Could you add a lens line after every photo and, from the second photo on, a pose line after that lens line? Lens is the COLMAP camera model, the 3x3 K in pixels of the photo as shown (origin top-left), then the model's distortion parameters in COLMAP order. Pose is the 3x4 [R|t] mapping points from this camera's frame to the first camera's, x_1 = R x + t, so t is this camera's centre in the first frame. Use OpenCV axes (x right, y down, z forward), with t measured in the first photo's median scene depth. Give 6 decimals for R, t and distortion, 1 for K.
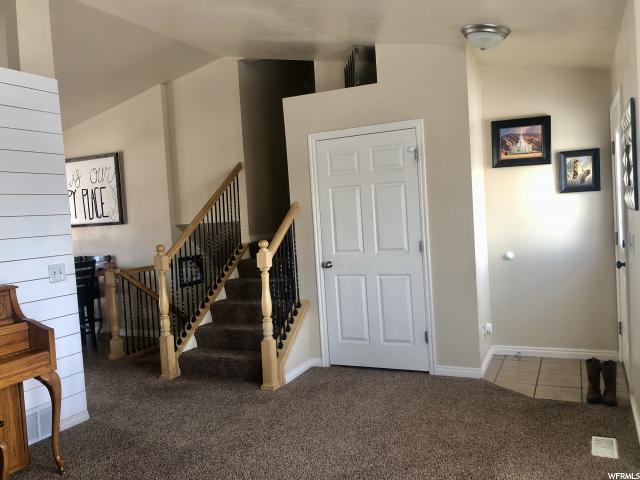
lens RADIAL K [[523.5, 0, 322.6], [0, 523.5, 235.9], [0, 0, 1]] dist [0.008009, -0.004968]
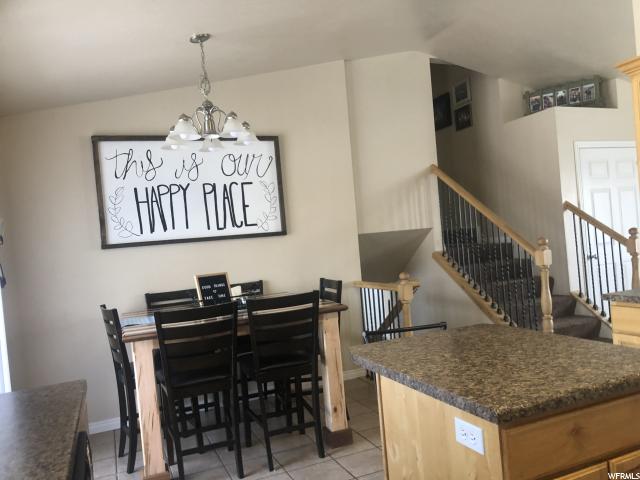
lens RADIAL K [[523.5, 0, 322.6], [0, 523.5, 235.9], [0, 0, 1]] dist [0.008009, -0.004968]
pose [[0.666915, 0.005541, 0.745113, -0.868006], [0.075056, 0.994387, -0.074574, 0.035905], [-0.741344, 0.105660, 0.662756, 0.479658]]
